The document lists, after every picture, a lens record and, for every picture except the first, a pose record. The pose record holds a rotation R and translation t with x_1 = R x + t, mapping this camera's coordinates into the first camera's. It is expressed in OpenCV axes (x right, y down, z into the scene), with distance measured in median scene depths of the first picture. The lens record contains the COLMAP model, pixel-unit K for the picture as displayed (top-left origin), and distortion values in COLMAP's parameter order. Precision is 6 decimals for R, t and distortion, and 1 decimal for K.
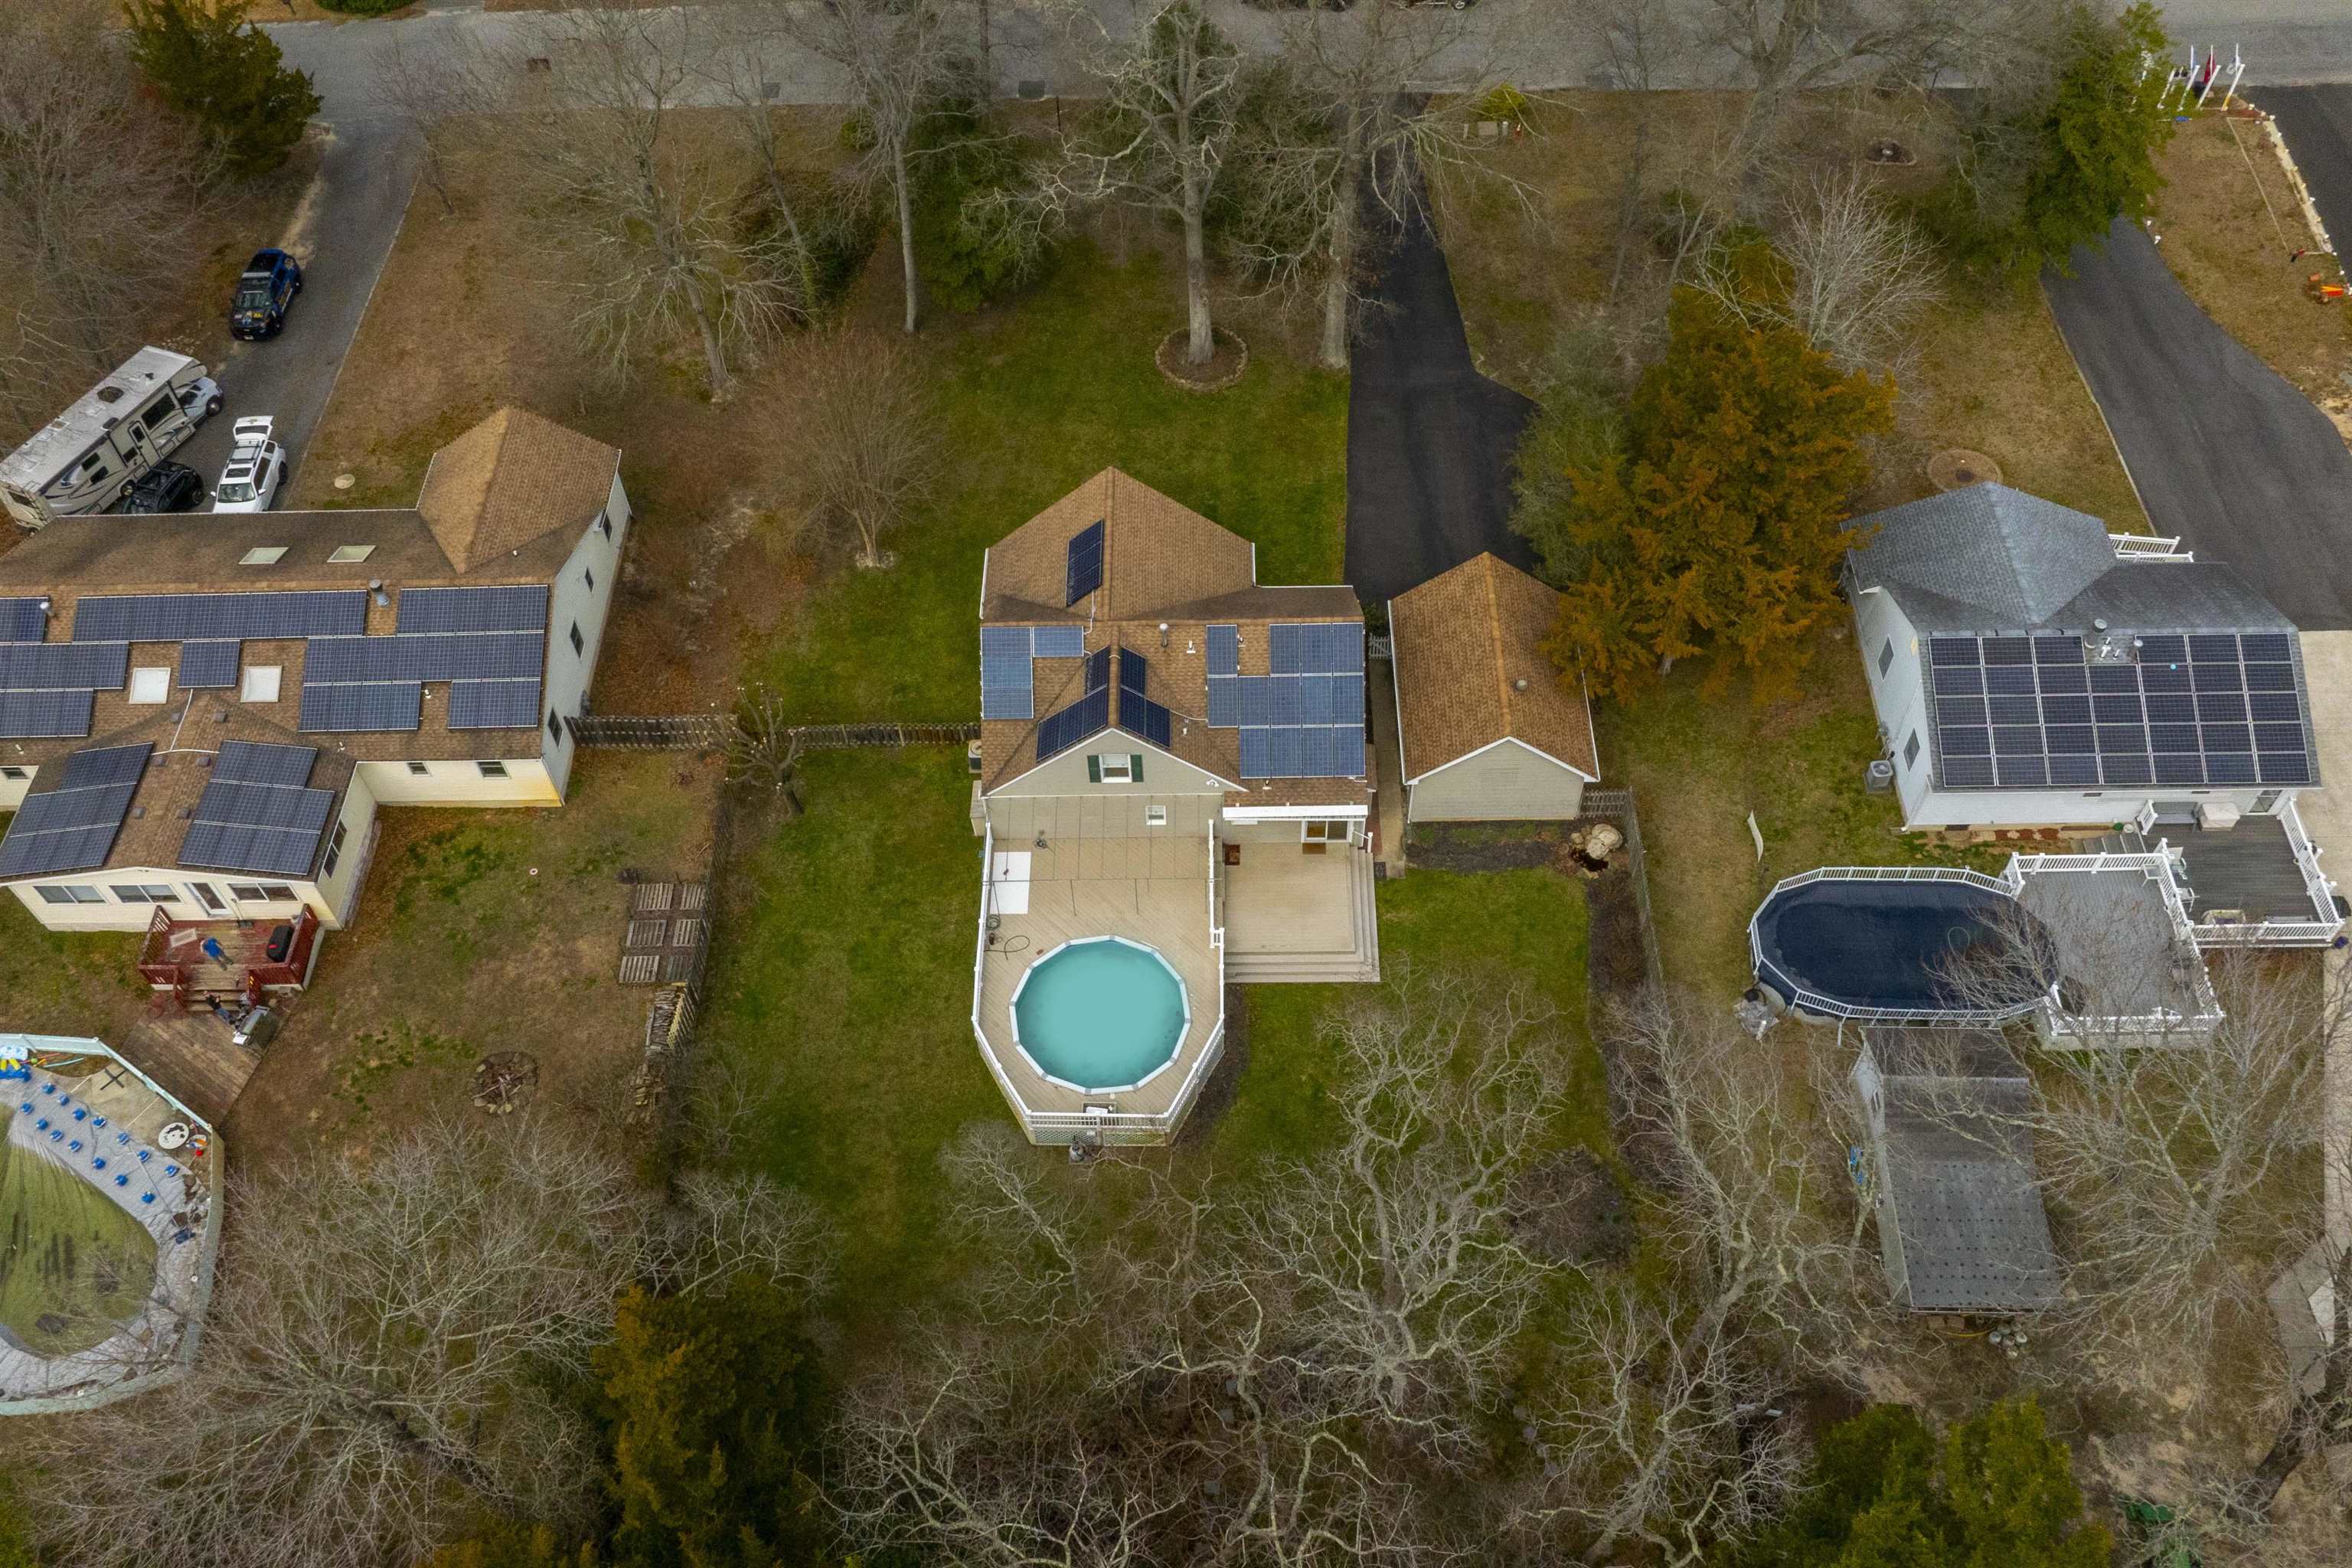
lens RADIAL K [[1955.9, 0, 1176.0], [0, 1955.9, 784.0], [0, 0, 1]] dist [-0.023114, -0.008243]
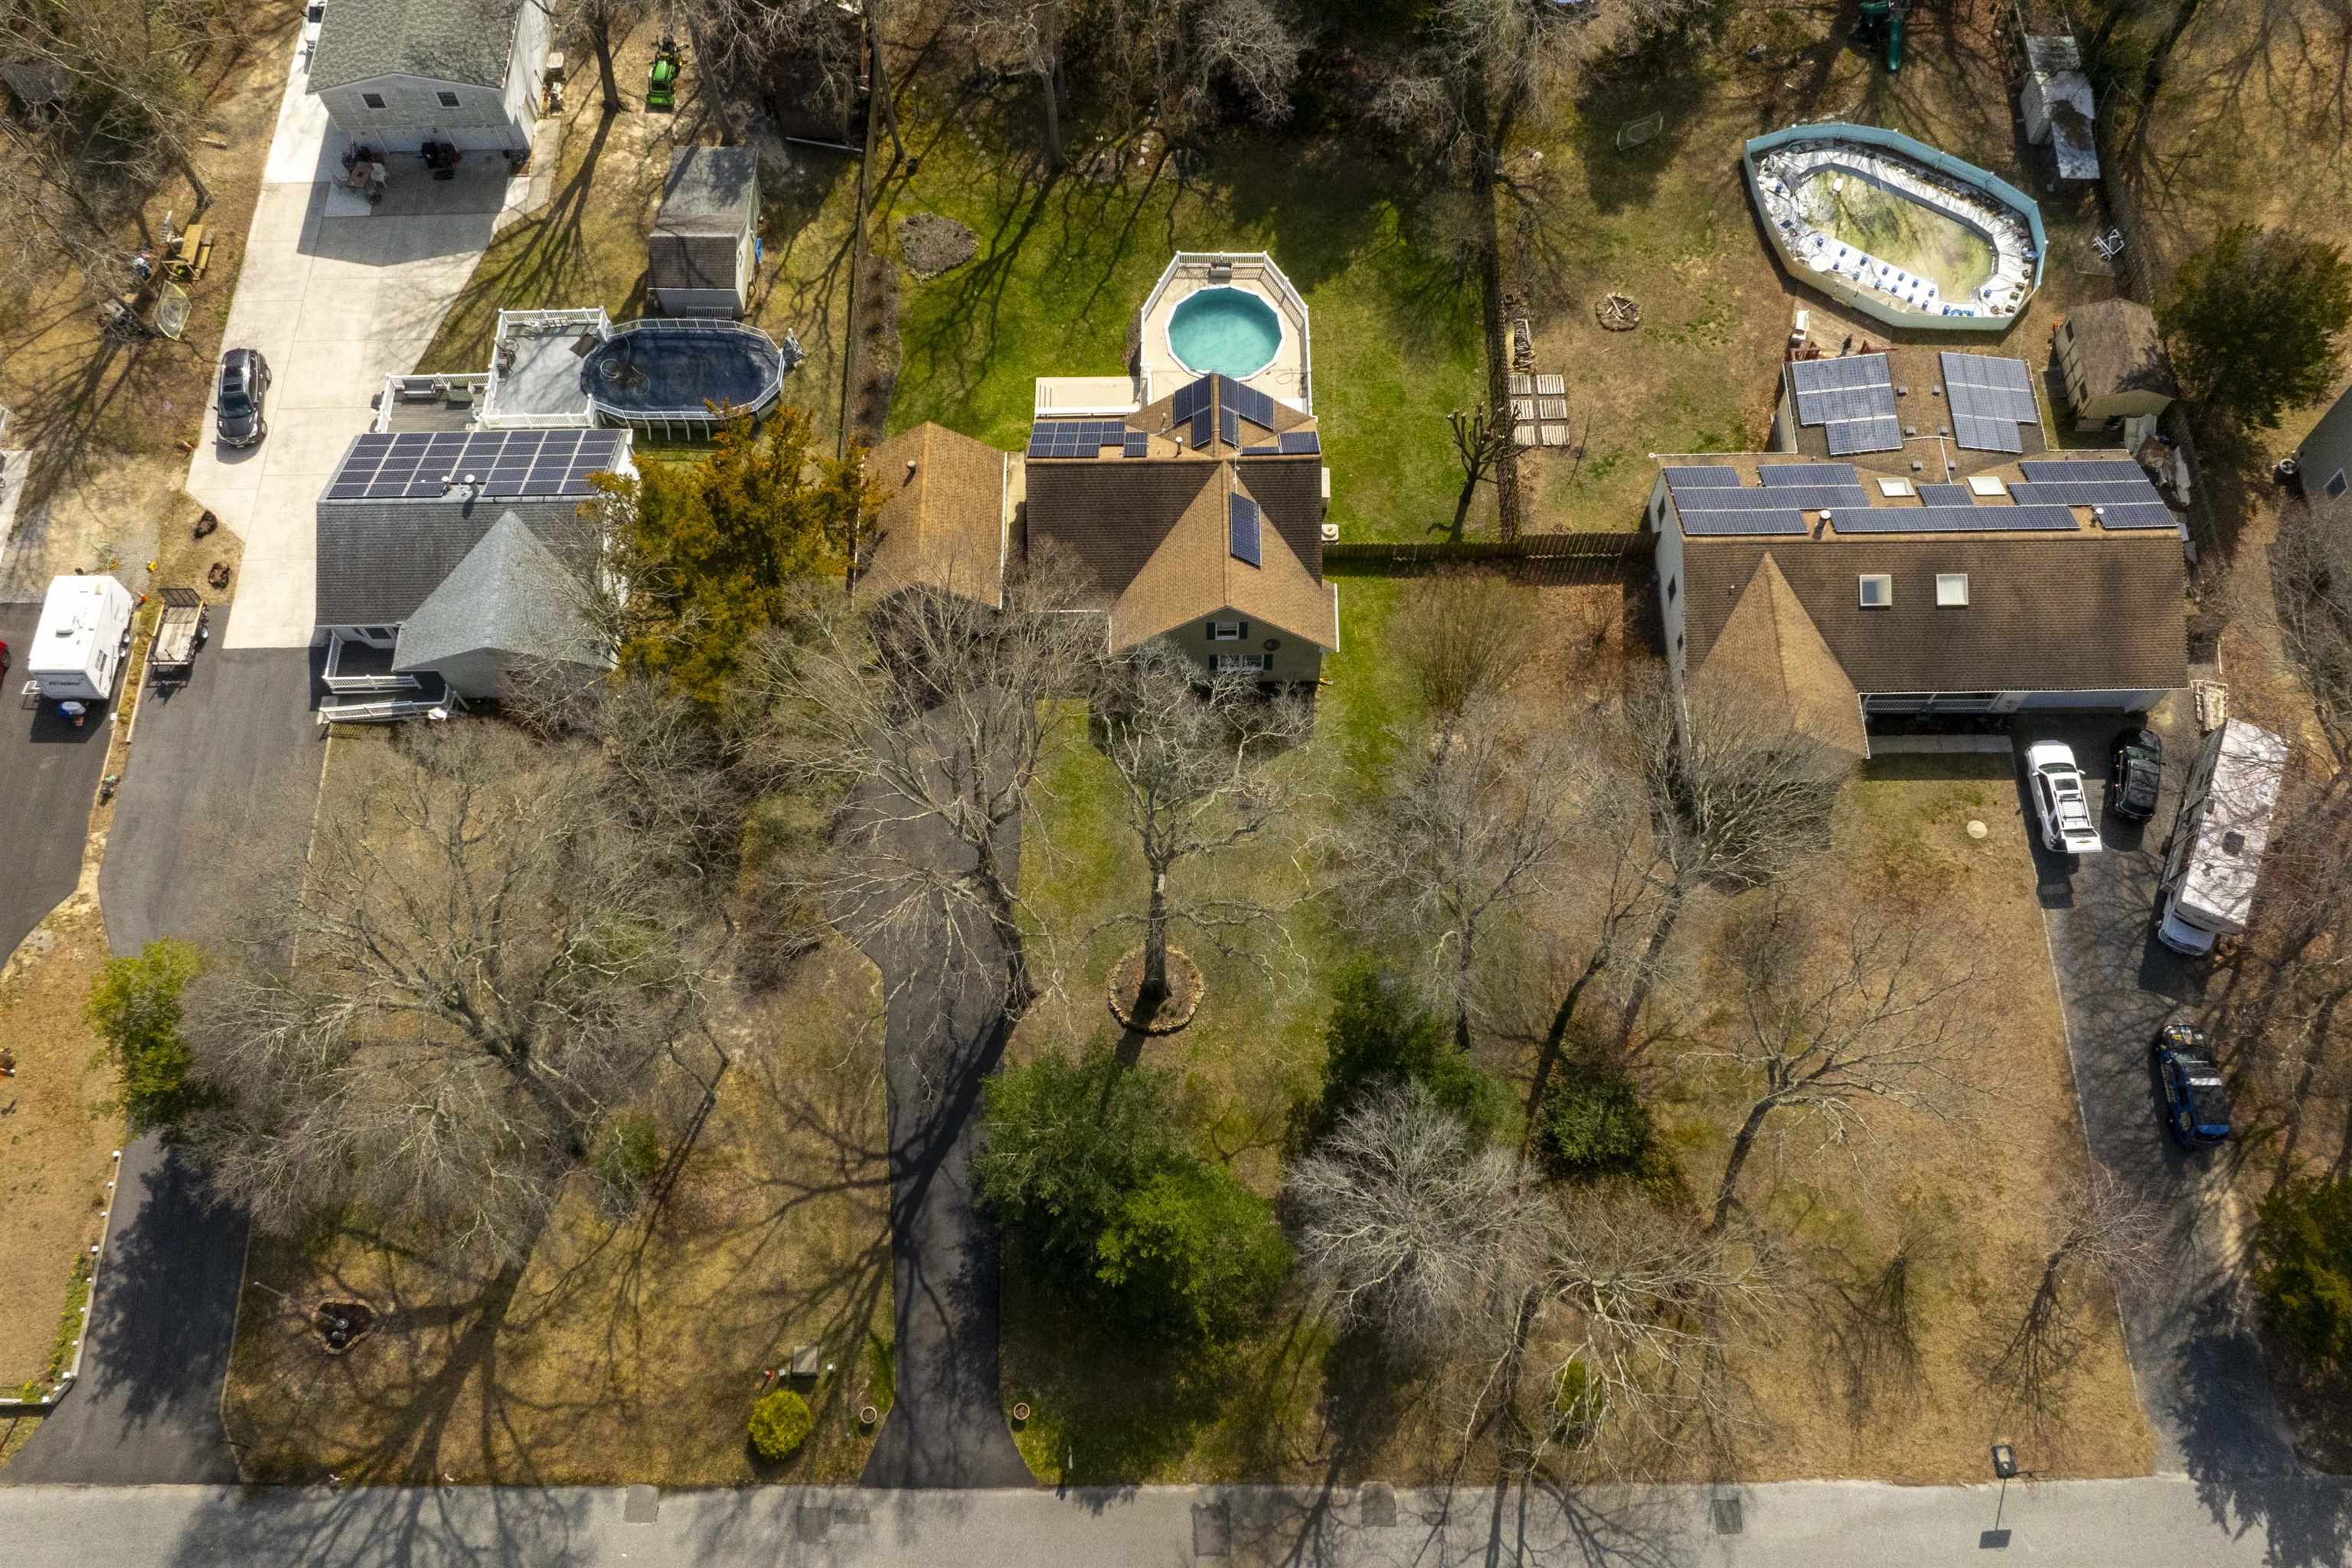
lens RADIAL K [[1955.9, 0, 1176.0], [0, 1955.9, 784.0], [0, 0, 1]] dist [-0.023114, -0.008243]
pose [[-0.999021, 0.025792, 0.035945, -0.045326], [0.019608, -0.470192, 0.882346, -1.332343], [0.039658, 0.882187, 0.469226, 0.584993]]
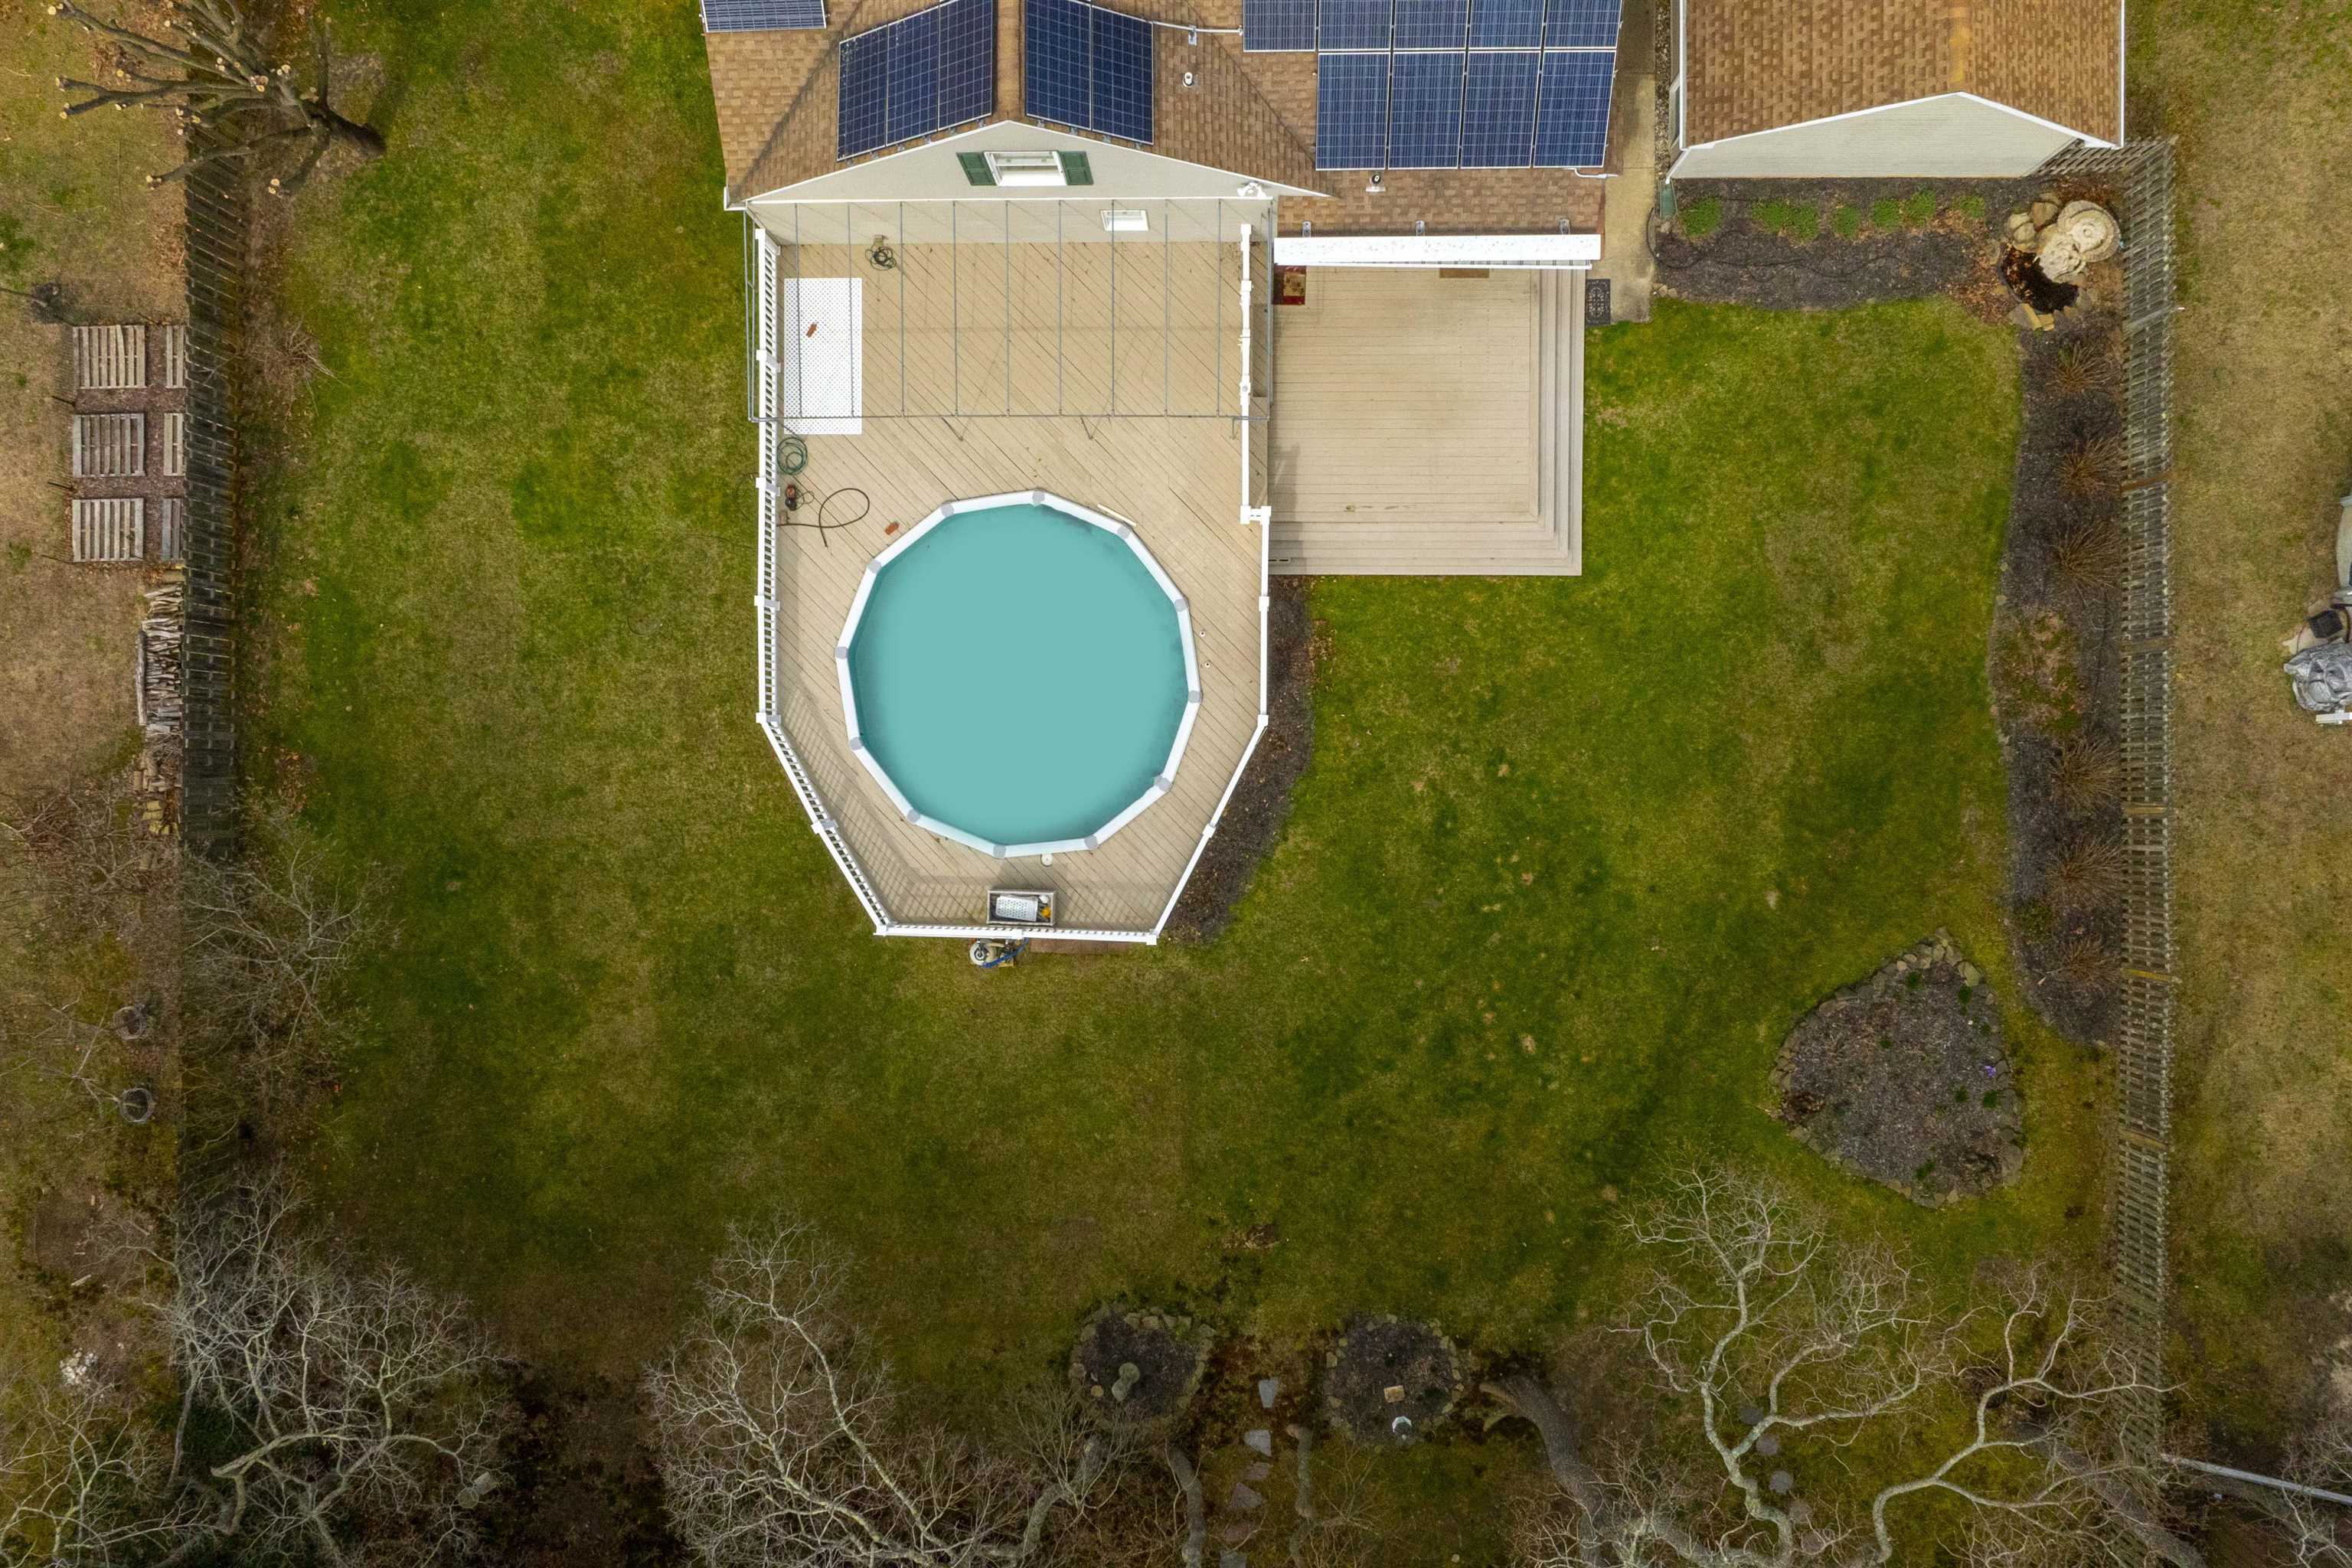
lens RADIAL K [[1955.9, 0, 1176.0], [0, 1955.9, 784.0], [0, 0, 1]] dist [-0.023114, -0.008243]
pose [[0.999975, -0.001204, -0.006935, 0.004664], [0.005181, 0.792897, 0.609333, -0.159651], [0.004765, -0.609354, 0.792884, 0.572764]]
